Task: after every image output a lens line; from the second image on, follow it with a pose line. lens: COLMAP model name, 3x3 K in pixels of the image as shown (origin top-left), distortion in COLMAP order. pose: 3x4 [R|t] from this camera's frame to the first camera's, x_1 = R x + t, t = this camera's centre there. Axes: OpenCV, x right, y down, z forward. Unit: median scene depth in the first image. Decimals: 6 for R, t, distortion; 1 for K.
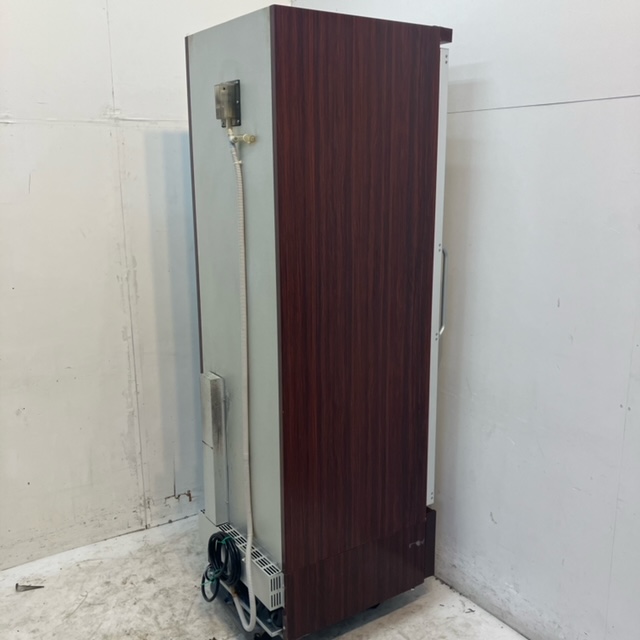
lens RADIAL K [[700.4, 0, 324.5], [0, 700.4, 324.9], [0, 0, 1]] dist [0.002991, 0.000000]
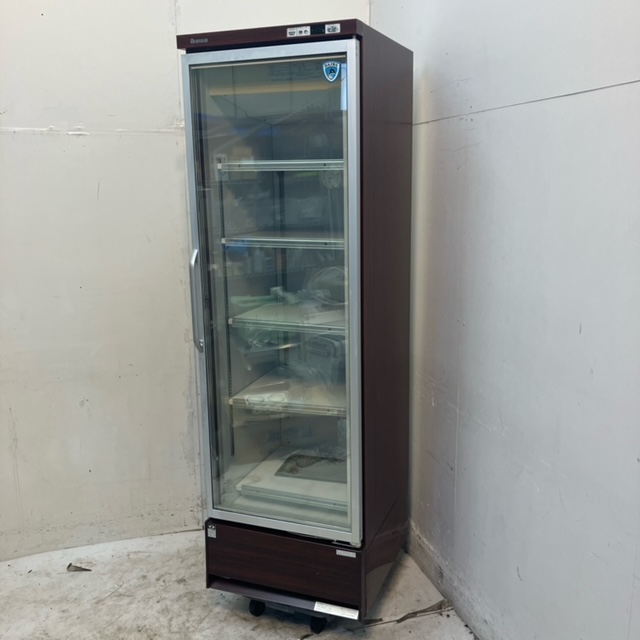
lens RADIAL K [[700.4, 0, 322.1], [0, 700.4, 316.2], [0, 0, 1]] dist [0.002991, 0.000000]
pose [[0.952173, 0.051182, -0.301243, 0.218567], [-0.059725, 0.998030, -0.019212, -0.008859], [0.299666, 0.036285, 0.953354, 0.080014]]
